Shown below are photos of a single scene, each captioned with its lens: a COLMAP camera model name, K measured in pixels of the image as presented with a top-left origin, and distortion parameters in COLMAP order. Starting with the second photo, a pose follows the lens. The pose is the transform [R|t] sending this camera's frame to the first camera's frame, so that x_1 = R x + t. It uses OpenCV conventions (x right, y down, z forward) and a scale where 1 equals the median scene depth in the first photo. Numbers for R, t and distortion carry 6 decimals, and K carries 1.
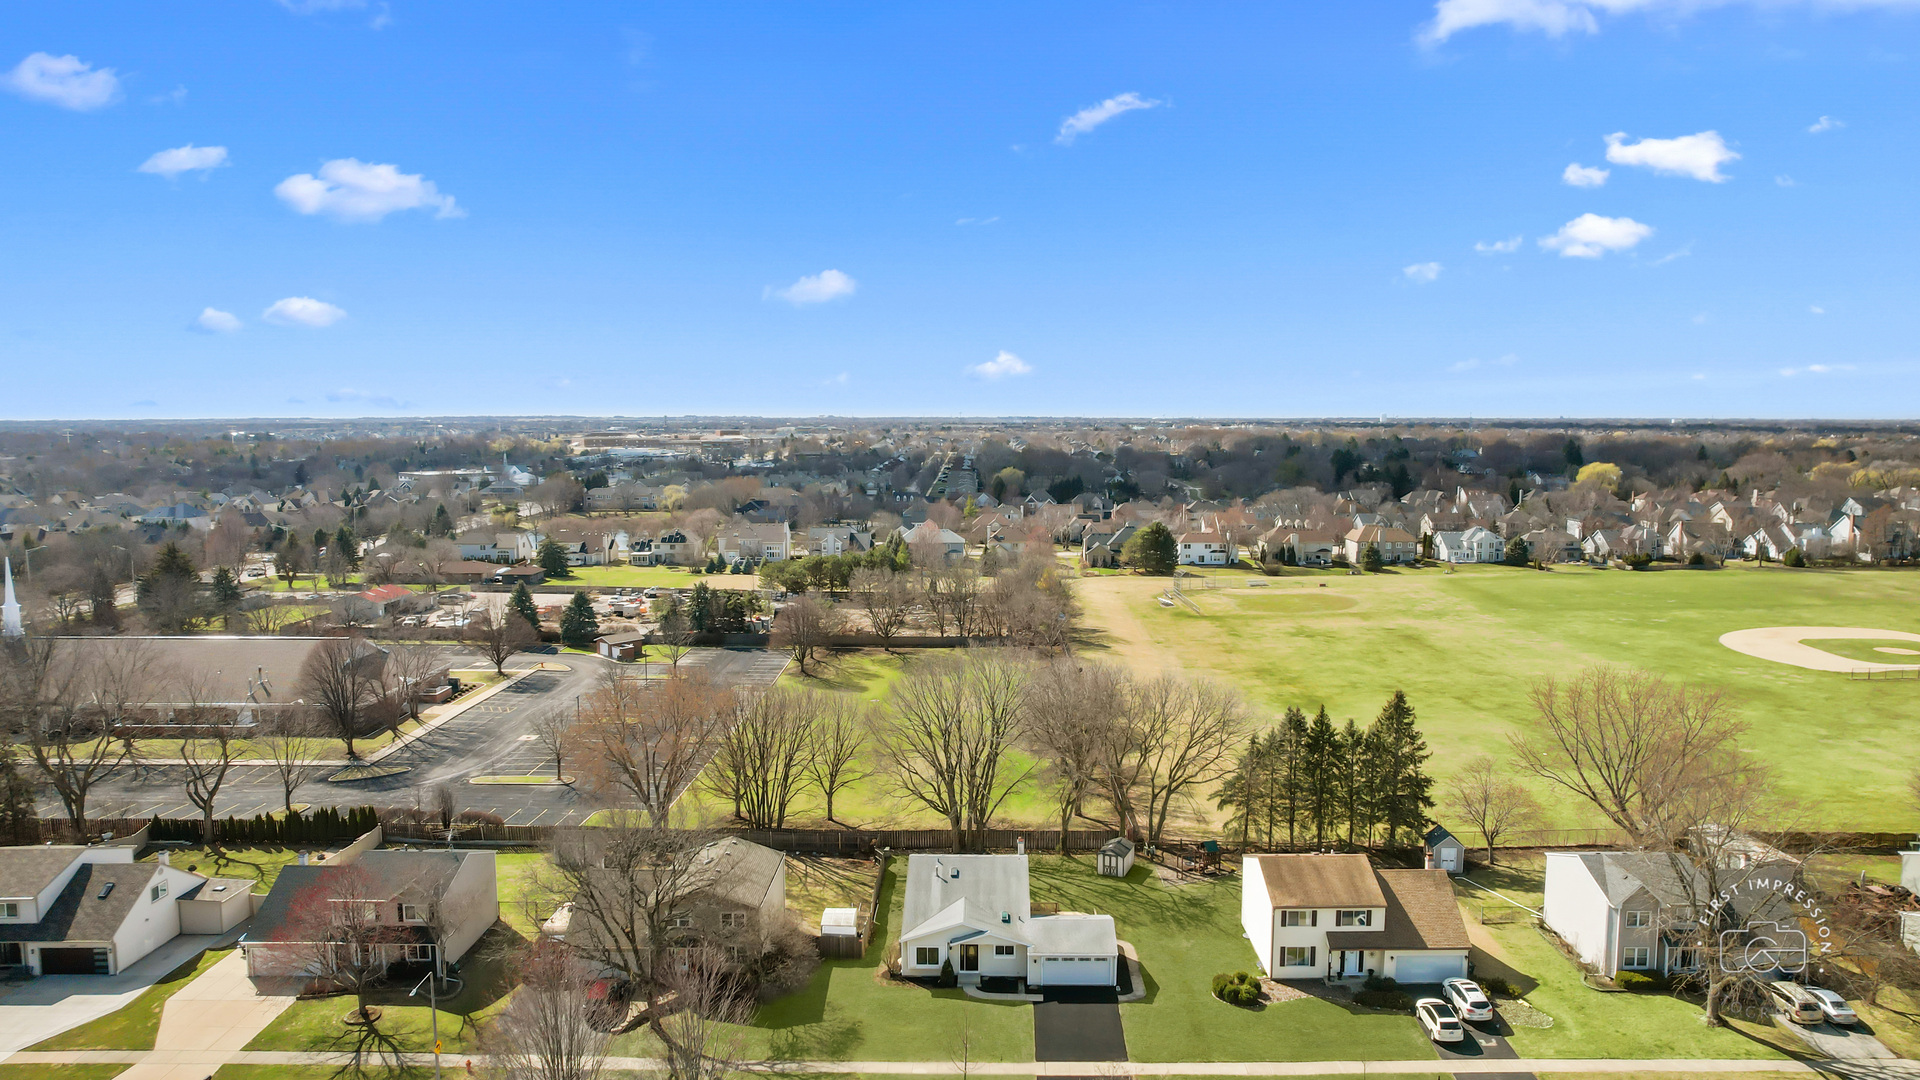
lens RADIAL K [[1217.9, 0, 960.0], [0, 1217.9, 540.0], [0, 0, 1]] dist [-0.060183, 0.001723]
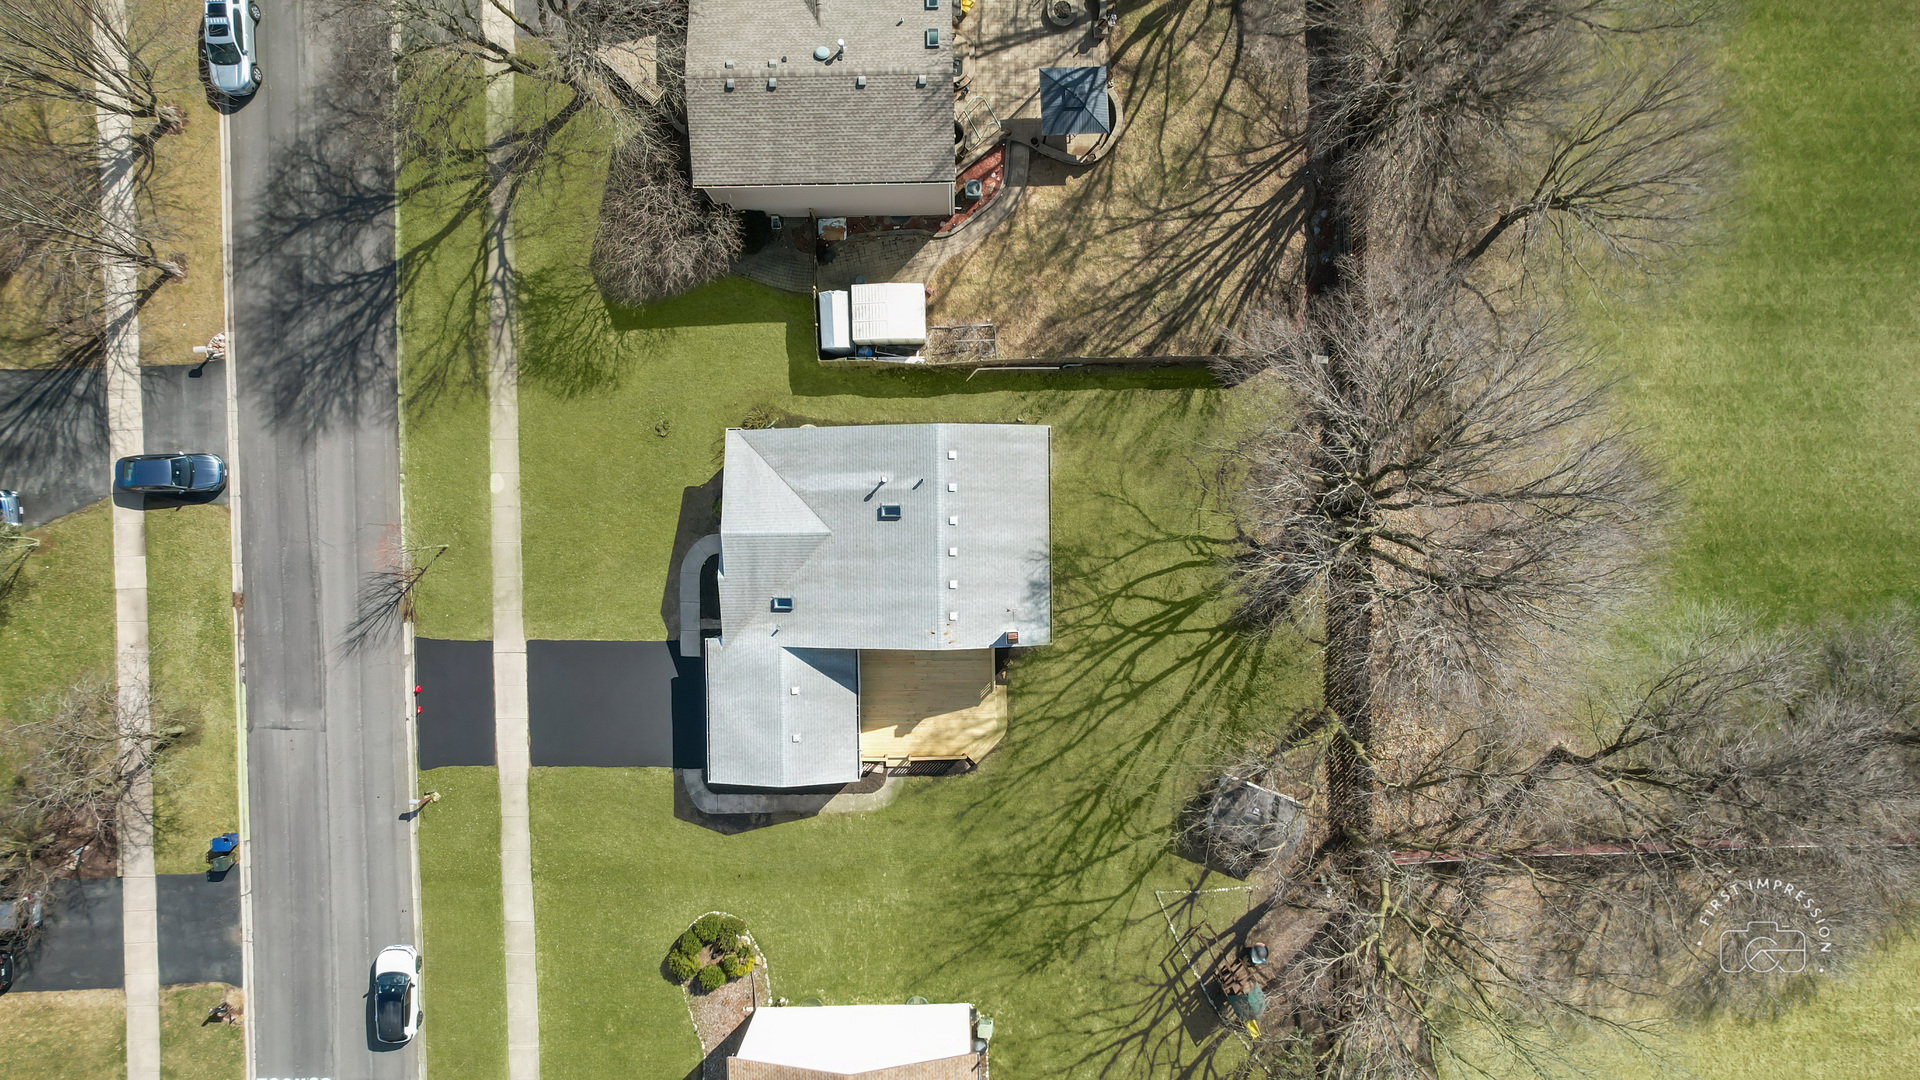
lens RADIAL K [[1217.9, 0, 960.0], [0, 1217.9, 540.0], [0, 0, 1]] dist [-0.060183, 0.001723]
pose [[0.037079, 0.999301, 0.004817, 0.007503], [-0.104069, -0.000933, 0.994570, -0.288282], [0.993879, -0.037379, 0.103962, 1.052377]]
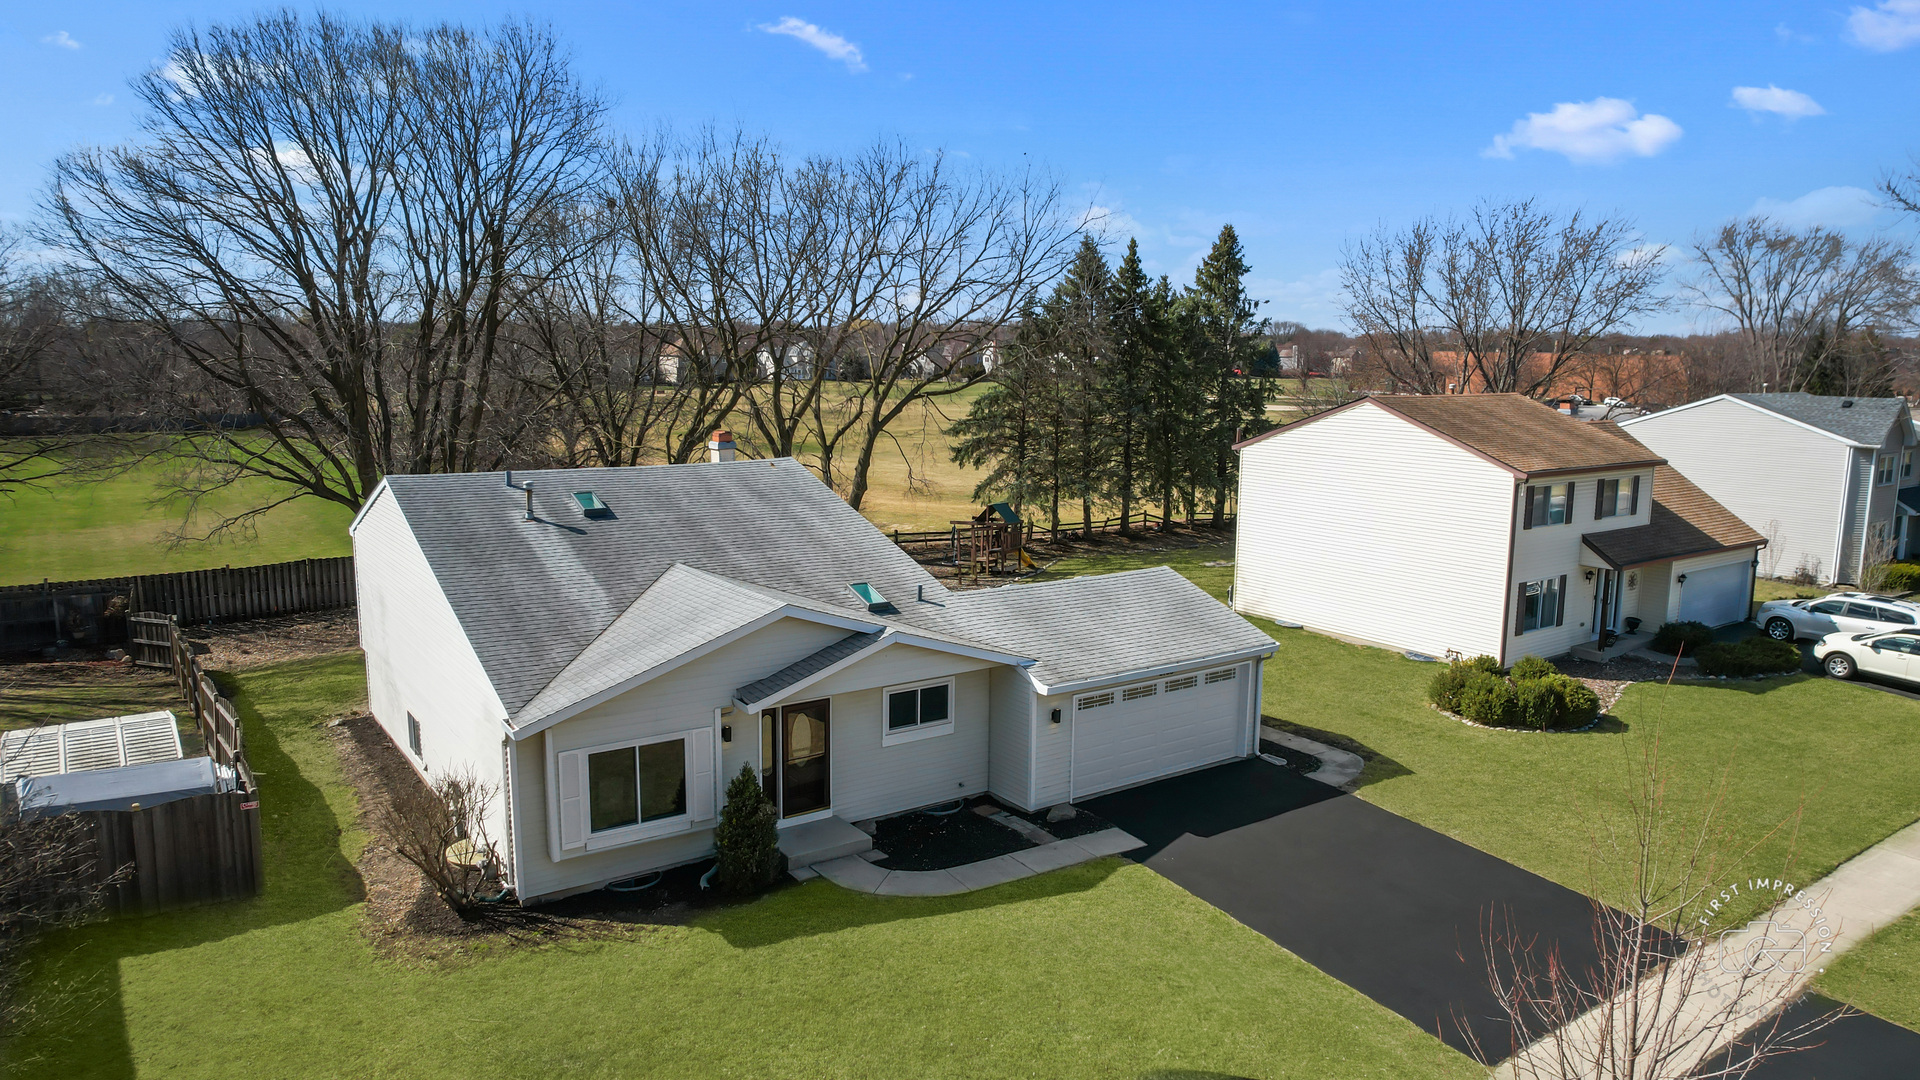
lens RADIAL K [[1217.9, 0, 960.0], [0, 1217.9, 540.0], [0, 0, 1]] dist [-0.060183, 0.001723]
pose [[0.804560, -0.077061, 0.588851, -0.108412], [0.037164, 0.996135, 0.079583, 0.285042], [-0.592708, -0.042145, 0.804314, 0.791575]]
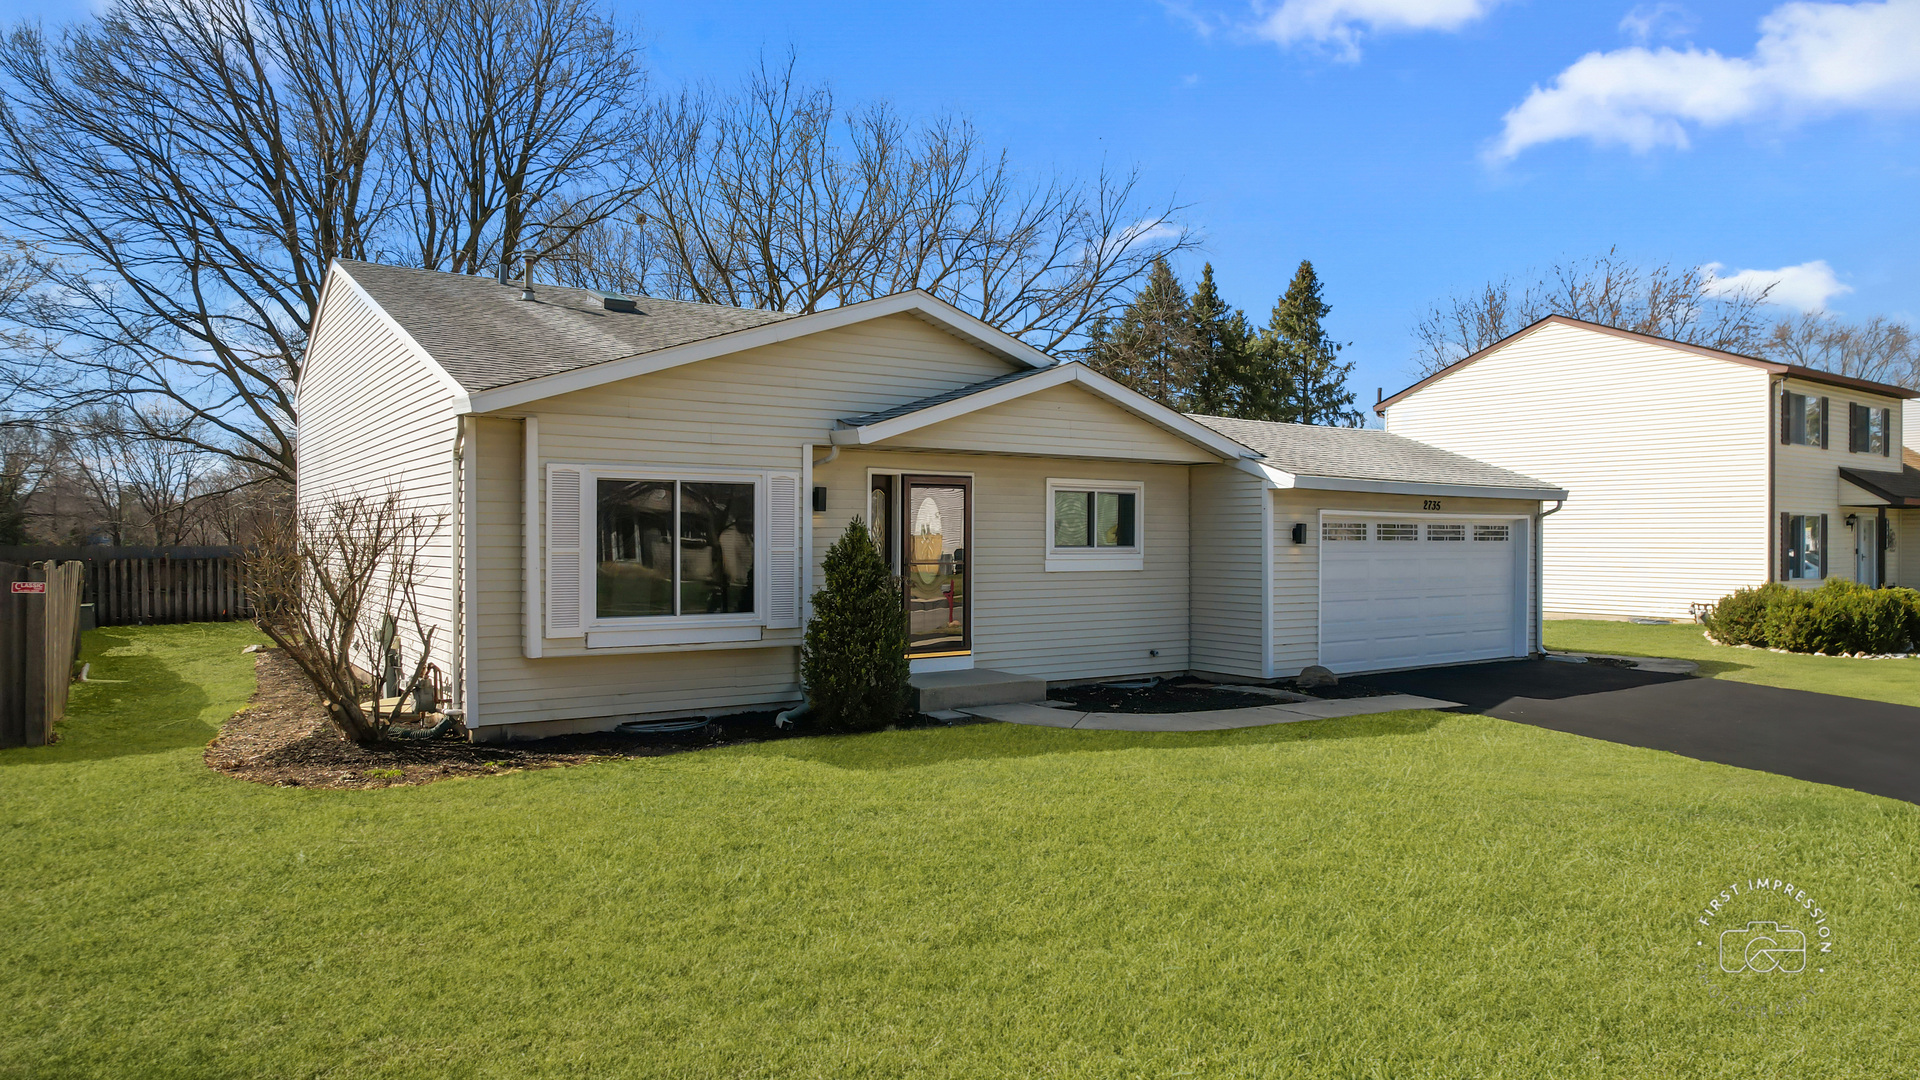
lens RADIAL K [[1199.2, 0, 960.0], [0, 1199.2, 540.0], [0, 0, 1]] dist [-0.042736, 0.001119]
pose [[0.811155, 0.003069, 0.584823, -0.080261], [0.050237, 0.995924, -0.074905, 0.357465], [-0.582669, 0.090139, 0.807695, 0.879815]]
